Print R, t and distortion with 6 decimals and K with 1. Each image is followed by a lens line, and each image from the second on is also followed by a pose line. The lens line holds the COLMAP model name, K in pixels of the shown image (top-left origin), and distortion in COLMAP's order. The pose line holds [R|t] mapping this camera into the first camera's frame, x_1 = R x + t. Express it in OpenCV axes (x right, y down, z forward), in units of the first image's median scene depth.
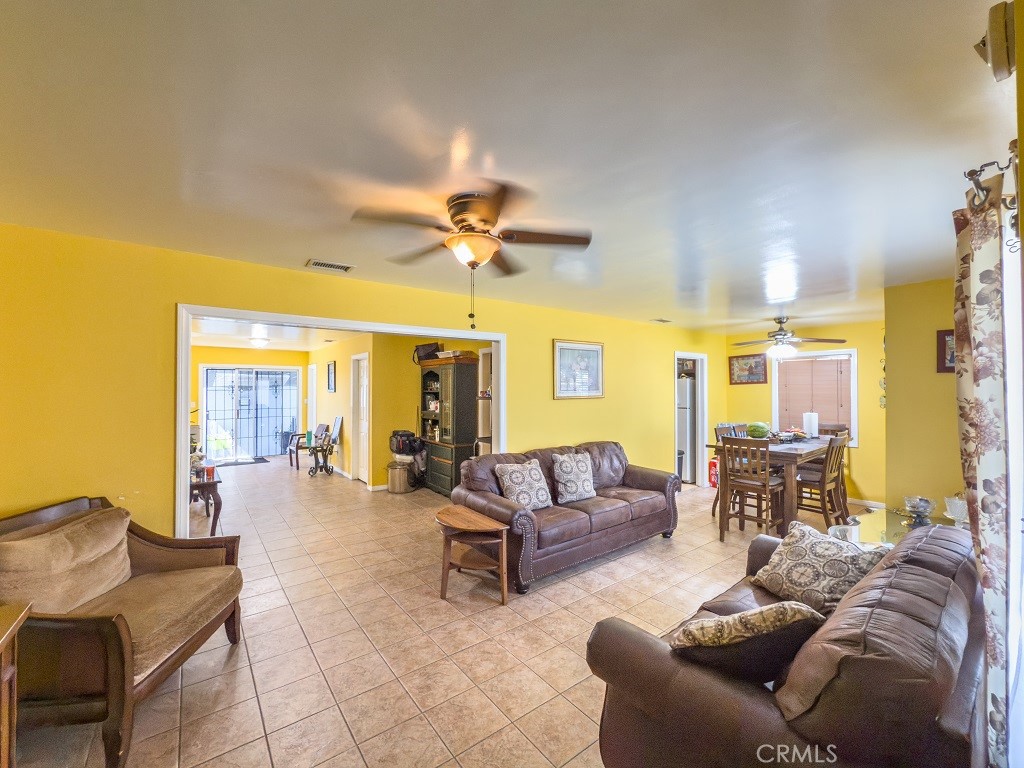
lens RADIAL K [[423.5, 0, 512.0], [0, 423.5, 384.0], [0, 0, 1]] dist [-0.001521, -0.000551]
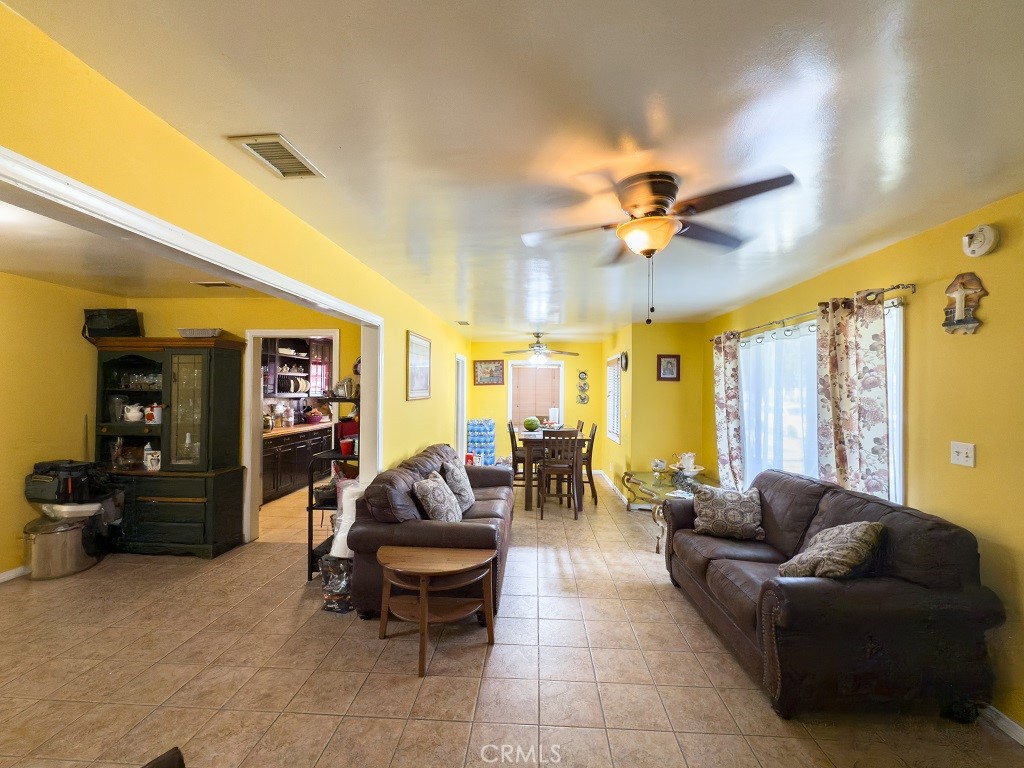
lens RADIAL K [[423.5, 0, 512.0], [0, 423.5, 384.0], [0, 0, 1]] dist [-0.001521, -0.000551]
pose [[0.645522, 0.016334, 0.763567, -0.323579], [-0.018659, 0.999810, -0.005614, 0.002773], [-0.763513, -0.010624, 0.645705, 0.214442]]
